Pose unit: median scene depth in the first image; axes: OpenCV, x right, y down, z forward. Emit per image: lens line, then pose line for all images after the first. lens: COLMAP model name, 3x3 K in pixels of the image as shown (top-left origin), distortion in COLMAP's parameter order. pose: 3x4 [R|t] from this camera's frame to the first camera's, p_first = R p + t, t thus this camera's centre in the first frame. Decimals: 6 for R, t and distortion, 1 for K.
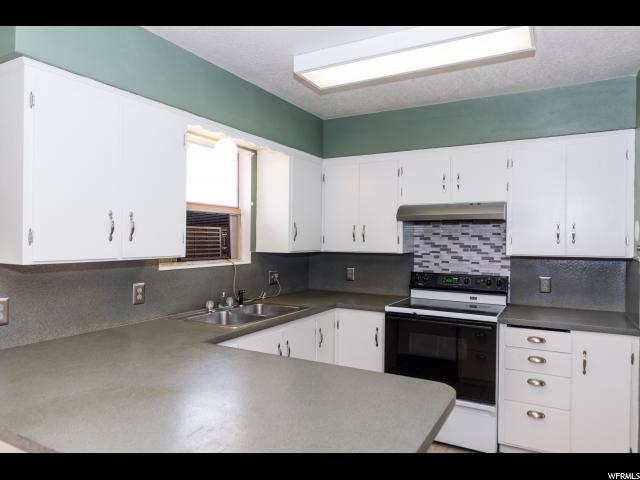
lens RADIAL K [[434.9, 0, 320.0], [0, 434.9, 240.0], [0, 0, 1]] dist [-0.000859, -0.000478]
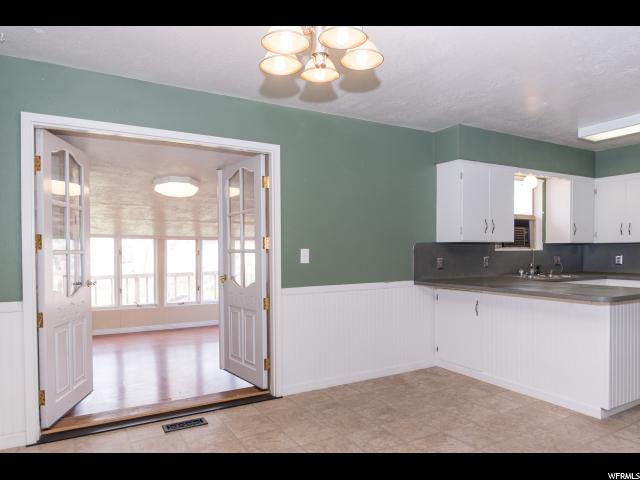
lens RADIAL K [[431.7, 0, 321.0], [0, 431.7, 254.4], [0, 0, 1]] dist [-0.003963, -0.001516]
pose [[0.857808, -0.005323, -0.513942, -0.043785], [0.009266, 0.999944, 0.005108, 0.053726], [0.513886, -0.009143, 0.857809, -0.771202]]
